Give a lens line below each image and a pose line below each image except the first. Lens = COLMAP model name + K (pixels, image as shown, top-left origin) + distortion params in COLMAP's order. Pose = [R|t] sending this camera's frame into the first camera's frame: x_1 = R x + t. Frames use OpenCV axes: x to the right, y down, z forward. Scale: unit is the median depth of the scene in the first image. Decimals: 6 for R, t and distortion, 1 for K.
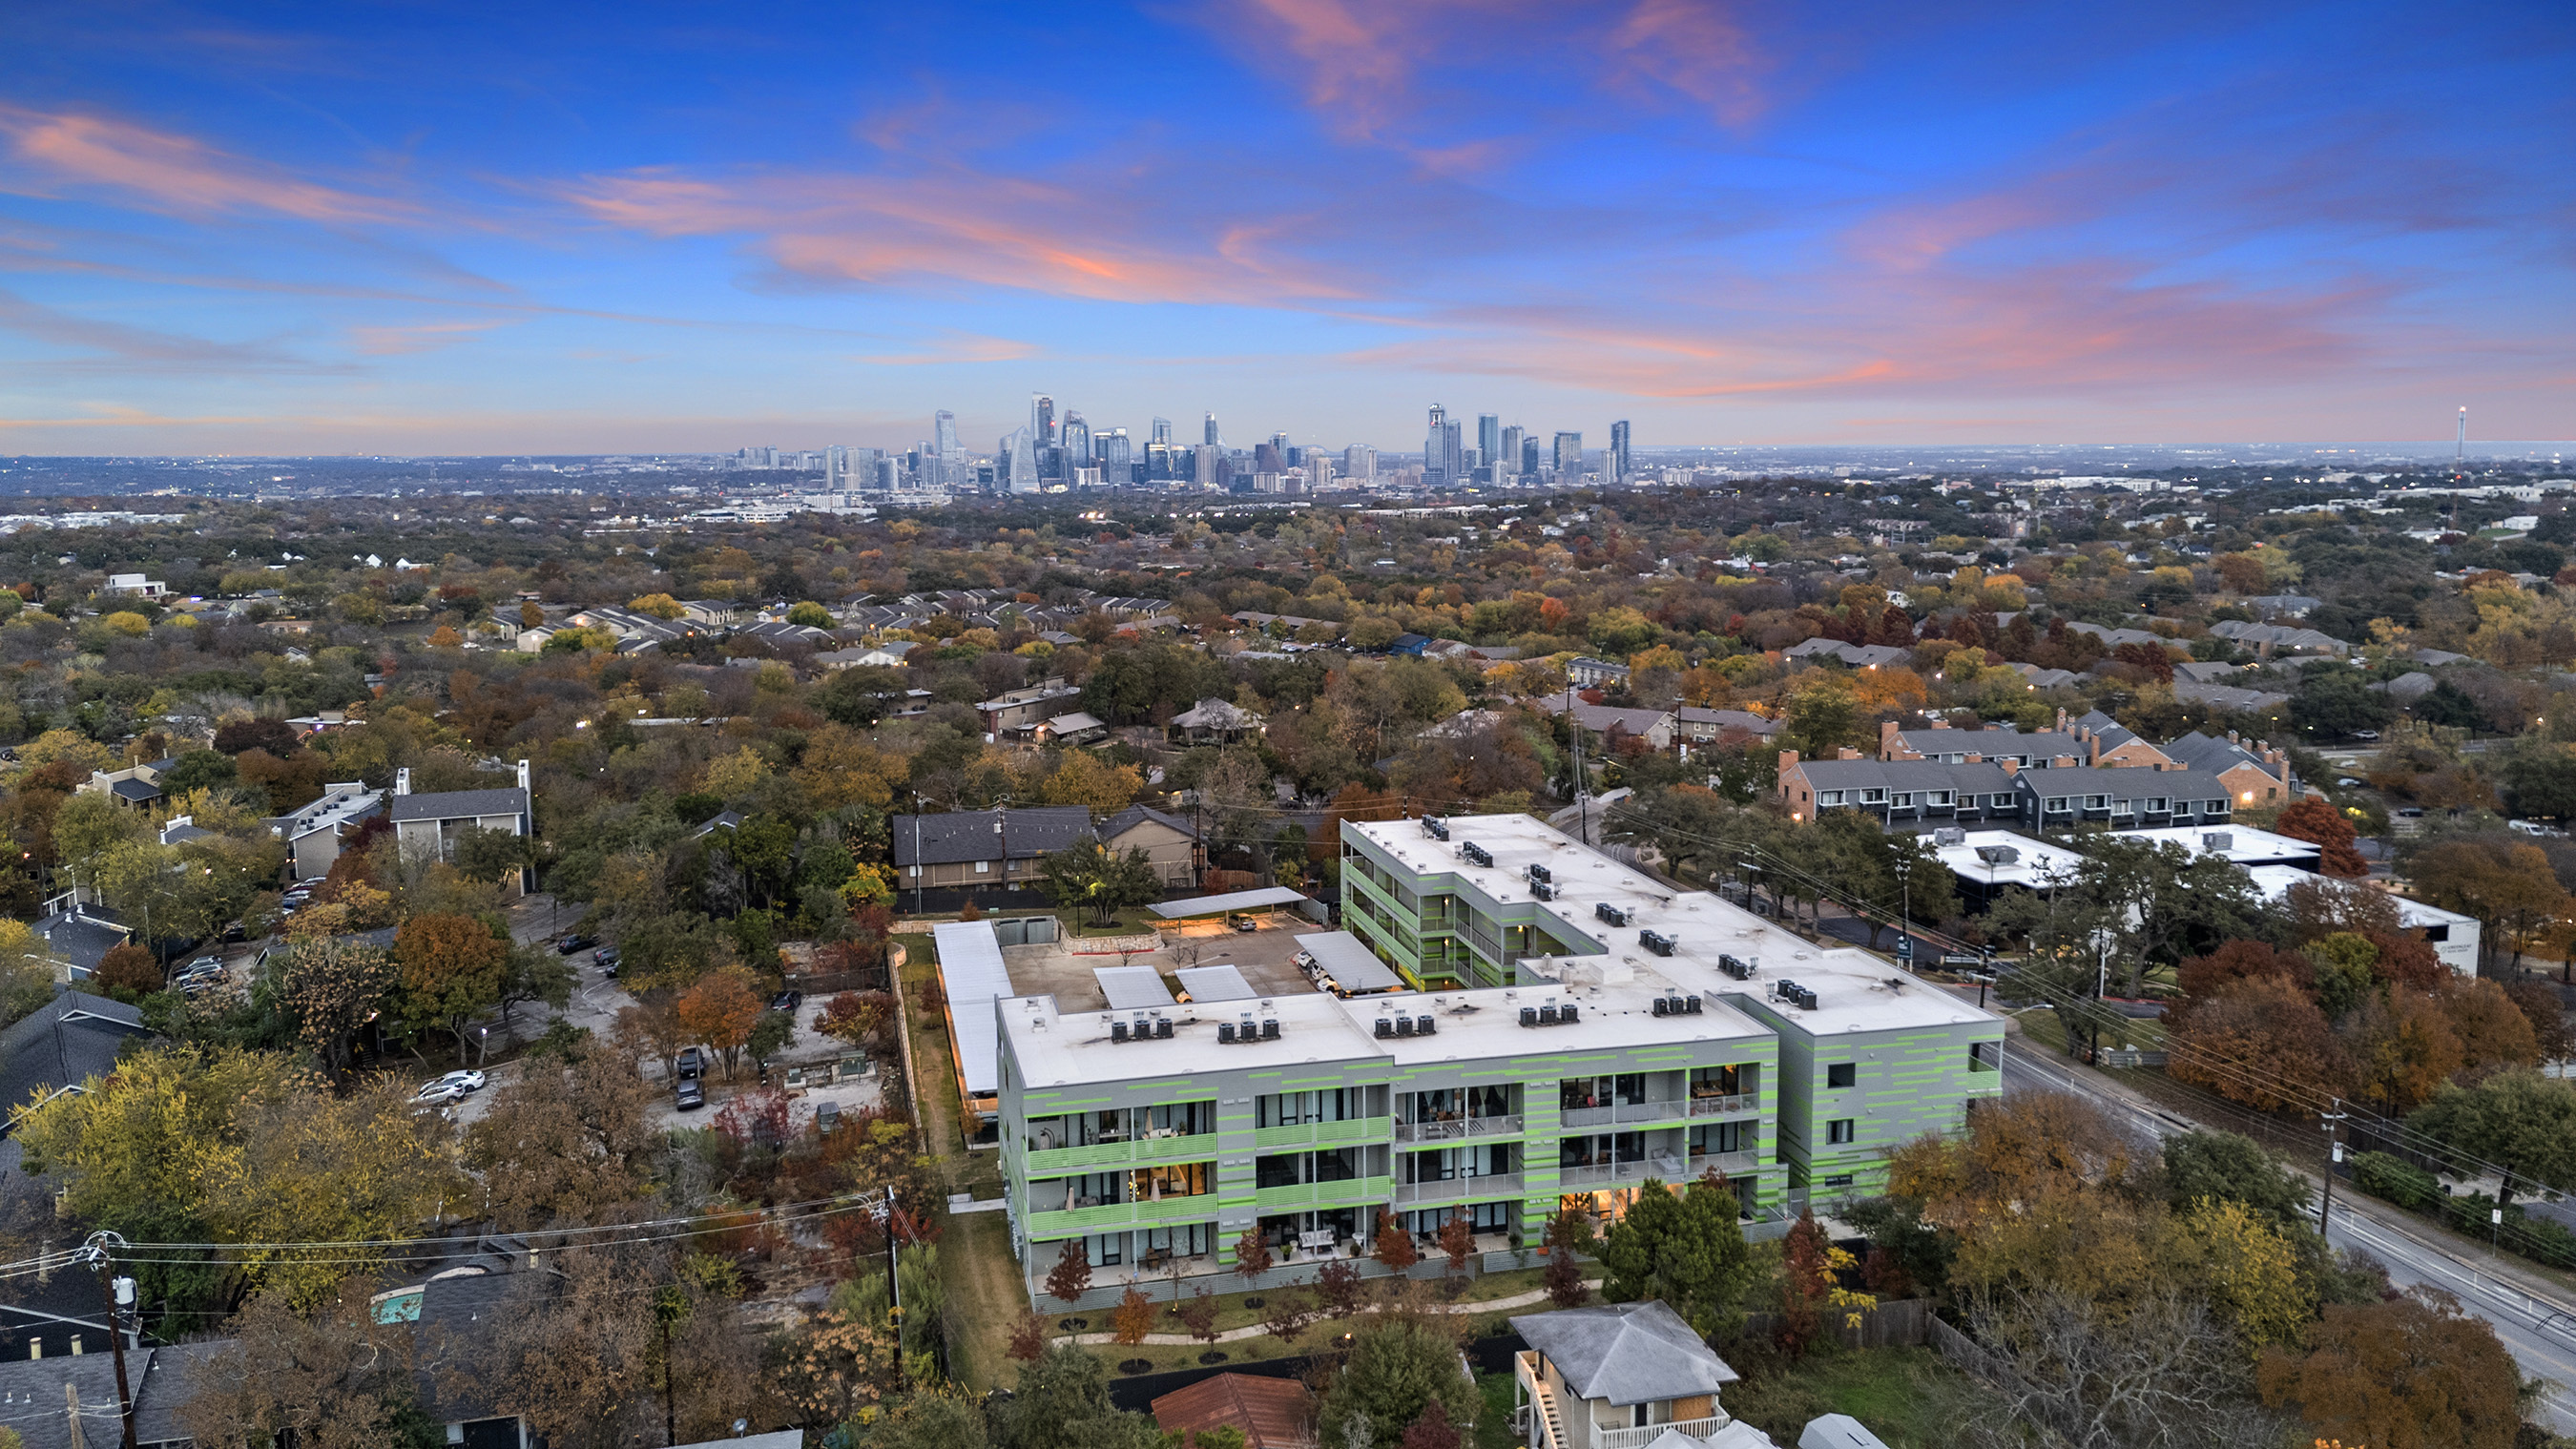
lens RADIAL K [[1874.9, 0, 1288.0], [0, 1874.9, 724.5], [0, 0, 1]] dist [0.121364, -0.214853]
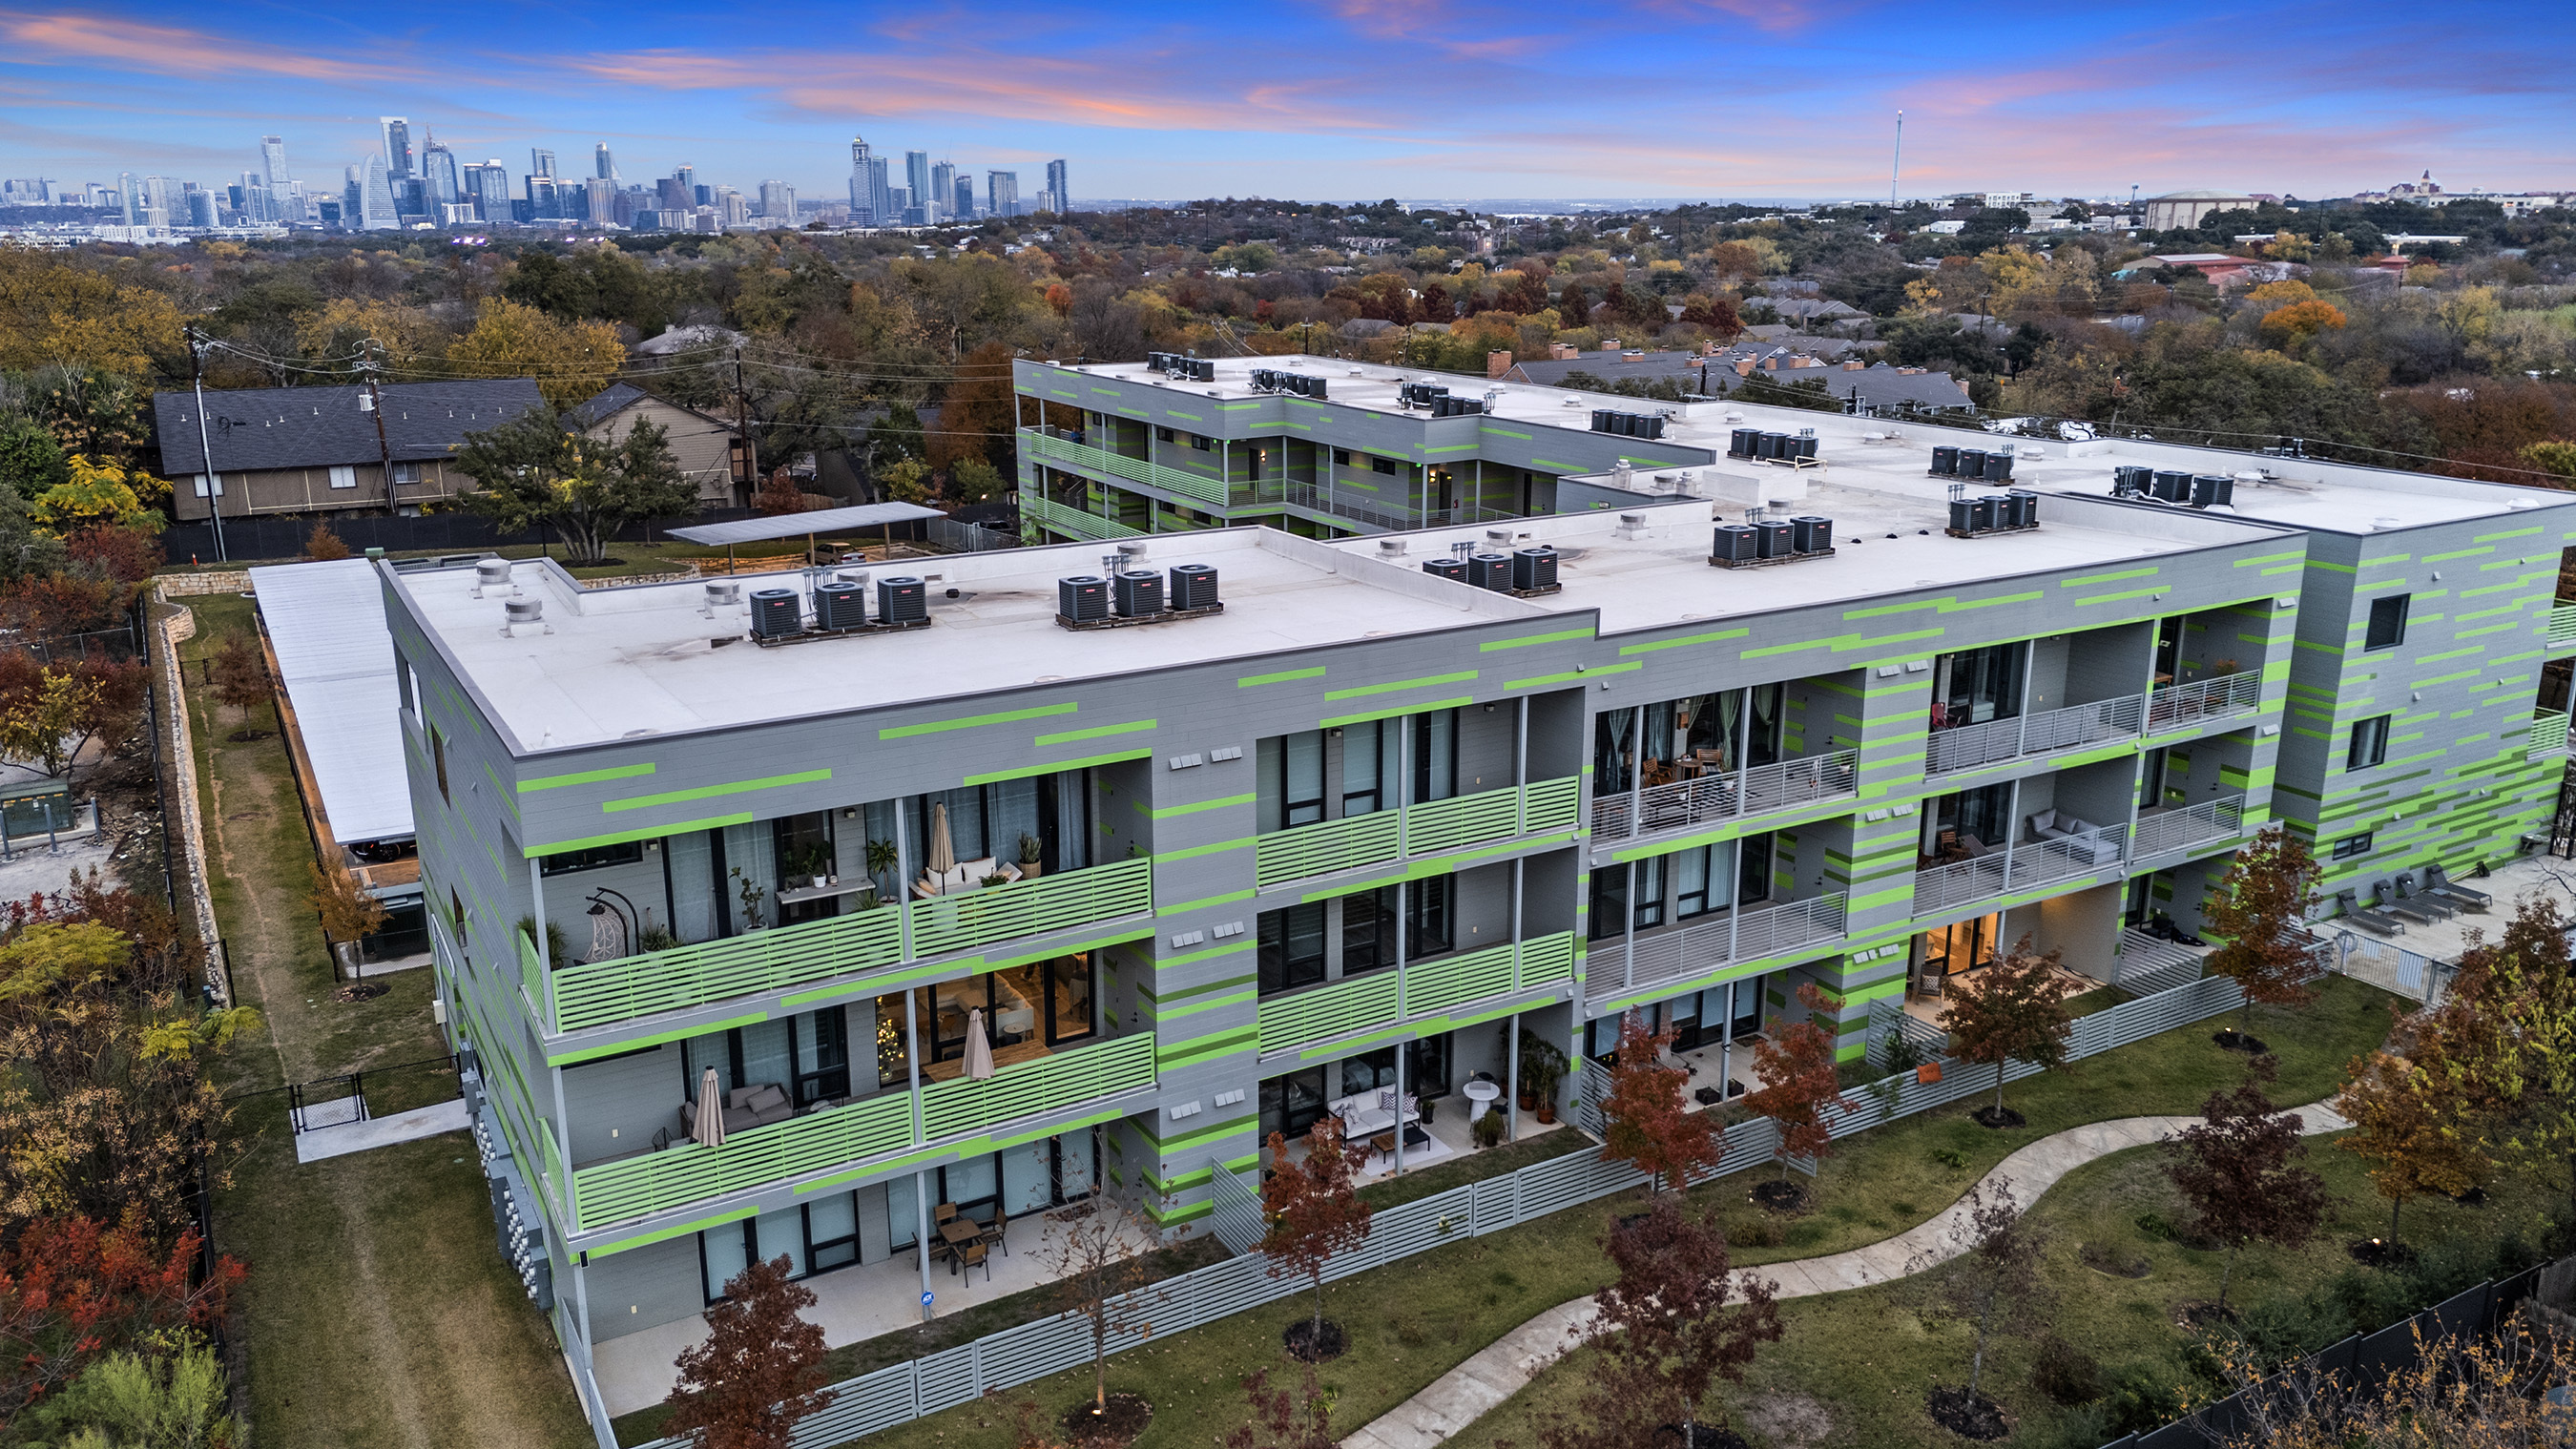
lens RADIAL K [[1894.4, 0, 1284.9], [0, 1894.4, 719.2], [0, 0, 1]] dist [0.058279, -0.054233]
pose [[0.958145, -0.068490, 0.277971, -0.056321], [0.033996, 0.991311, 0.127073, 0.080292], [-0.284259, -0.112304, 0.952148, 0.360088]]
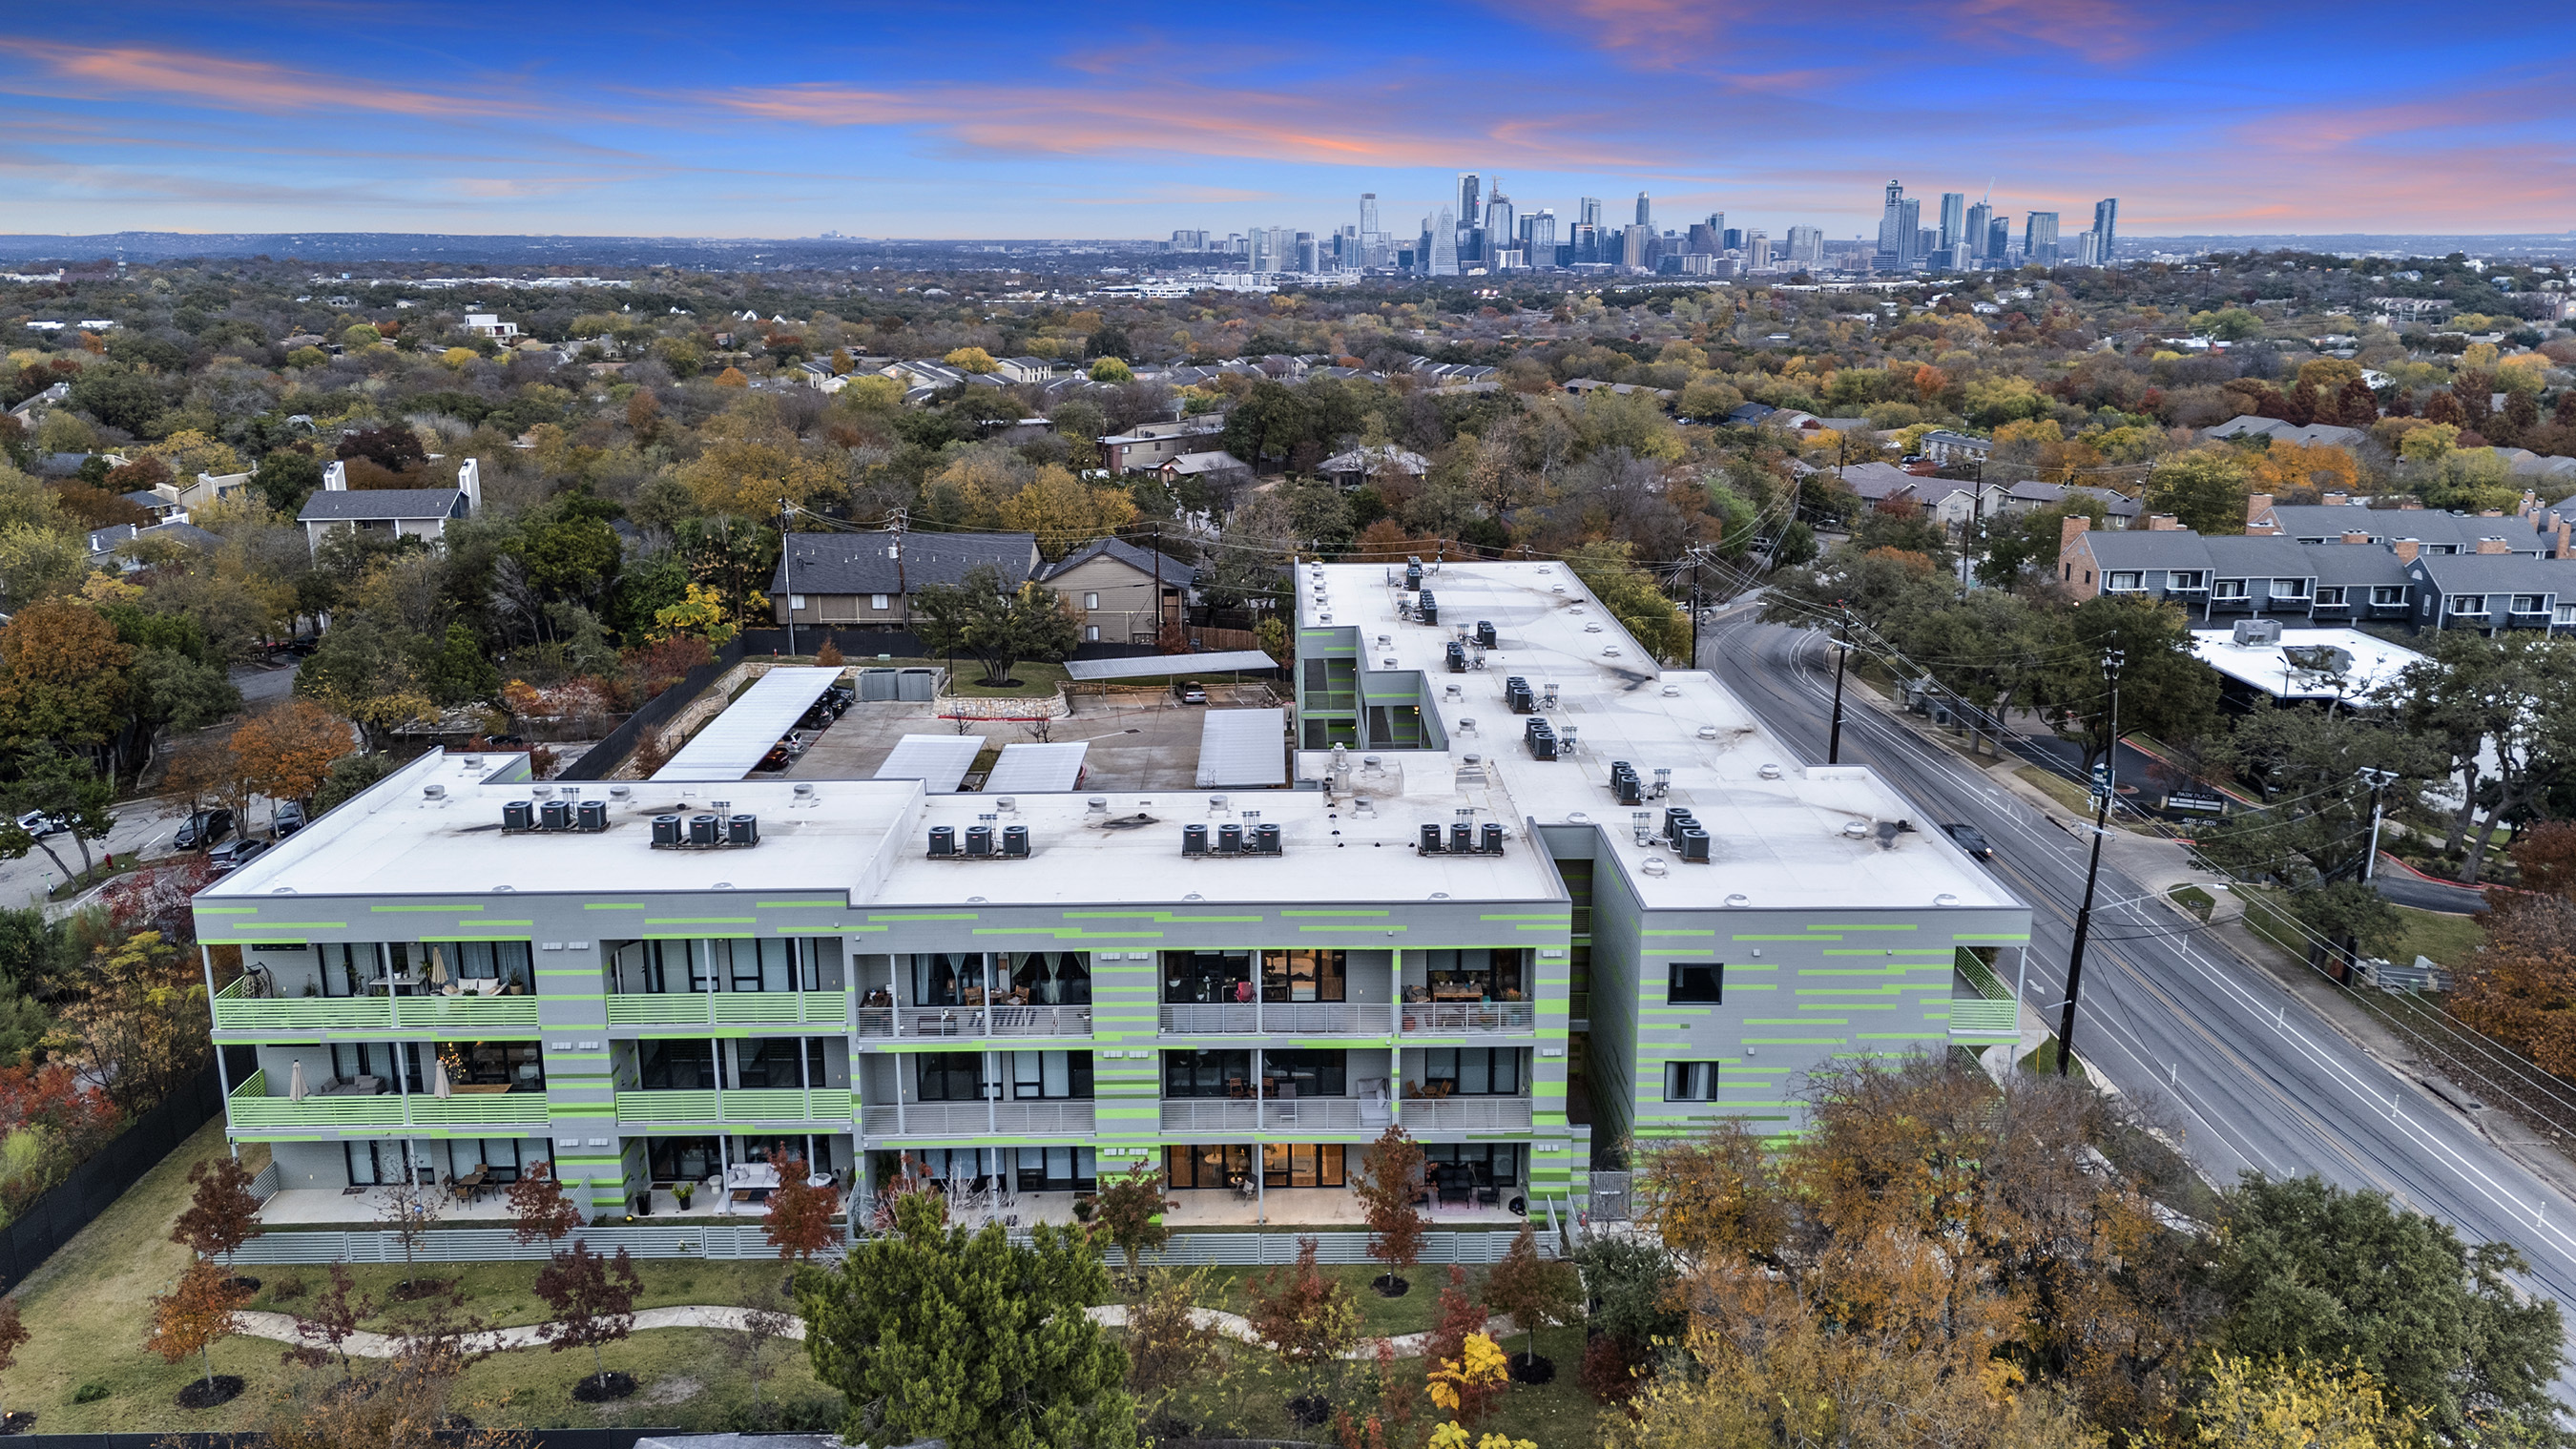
lens RADIAL K [[1883.6, 0, 1286.1], [0, 1883.6, 715.2], [0, 0, 1]] dist [0.080856, -0.091823]
pose [[0.974910, 0.060874, -0.214113, 0.165779], [-0.038423, 0.993462, 0.107499, 0.030078], [0.219257, -0.096575, 0.970876, 0.255206]]
